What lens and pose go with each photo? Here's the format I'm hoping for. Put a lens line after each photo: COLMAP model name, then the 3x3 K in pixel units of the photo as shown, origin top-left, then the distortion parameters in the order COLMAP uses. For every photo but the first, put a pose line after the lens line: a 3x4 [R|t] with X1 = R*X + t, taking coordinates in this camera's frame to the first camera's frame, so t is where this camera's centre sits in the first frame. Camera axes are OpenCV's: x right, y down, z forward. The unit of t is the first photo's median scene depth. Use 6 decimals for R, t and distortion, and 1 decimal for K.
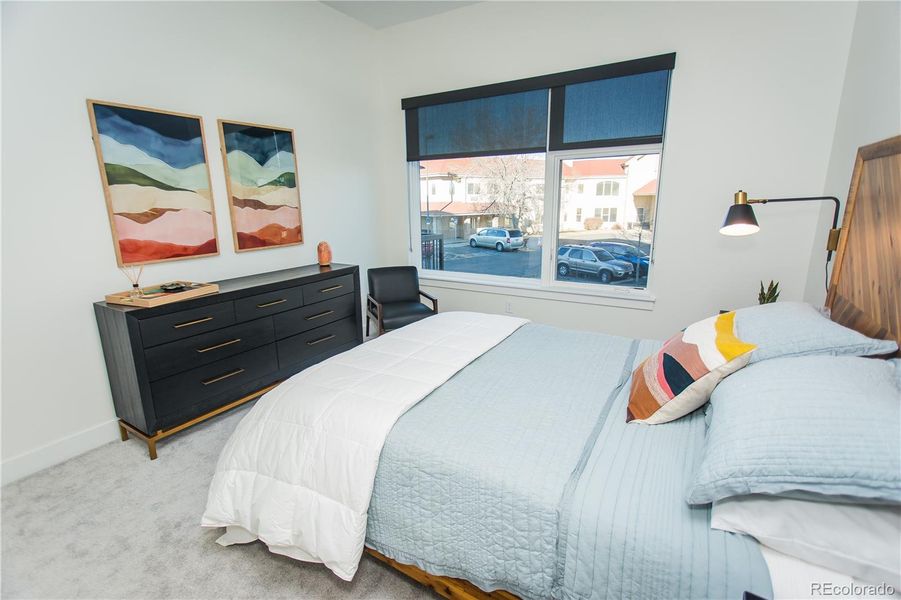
lens RADIAL K [[430.0, 0, 450.5], [0, 430.0, 300.0], [0, 0, 1]] dist [0.001122, 0.000791]
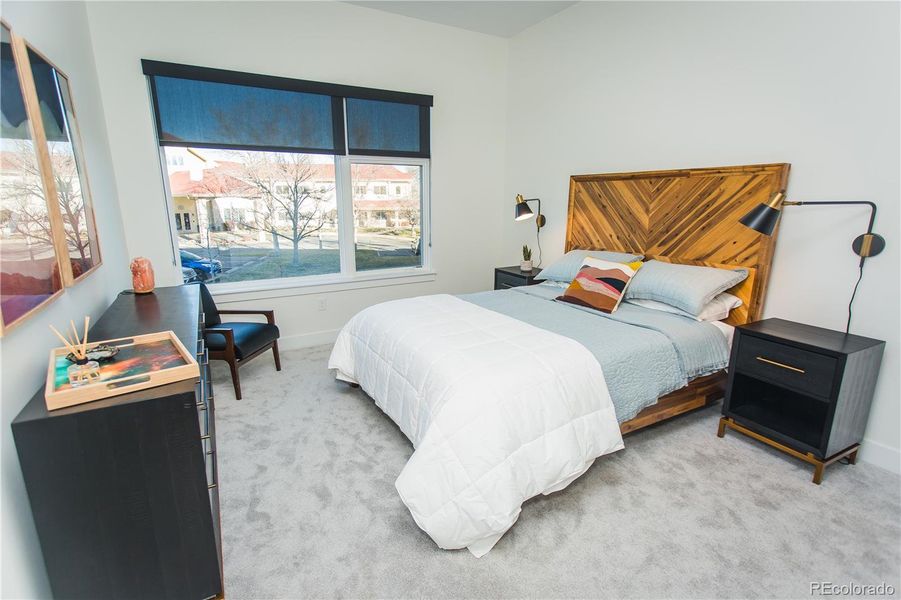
lens RADIAL K [[430.0, 0, 450.5], [0, 430.0, 300.0], [0, 0, 1]] dist [0.001122, 0.000791]
pose [[0.475693, -0.191489, 0.858515, -0.657776], [0.192859, 0.974973, 0.110603, -0.053767], [-0.858208, 0.112959, 0.500718, 0.260824]]
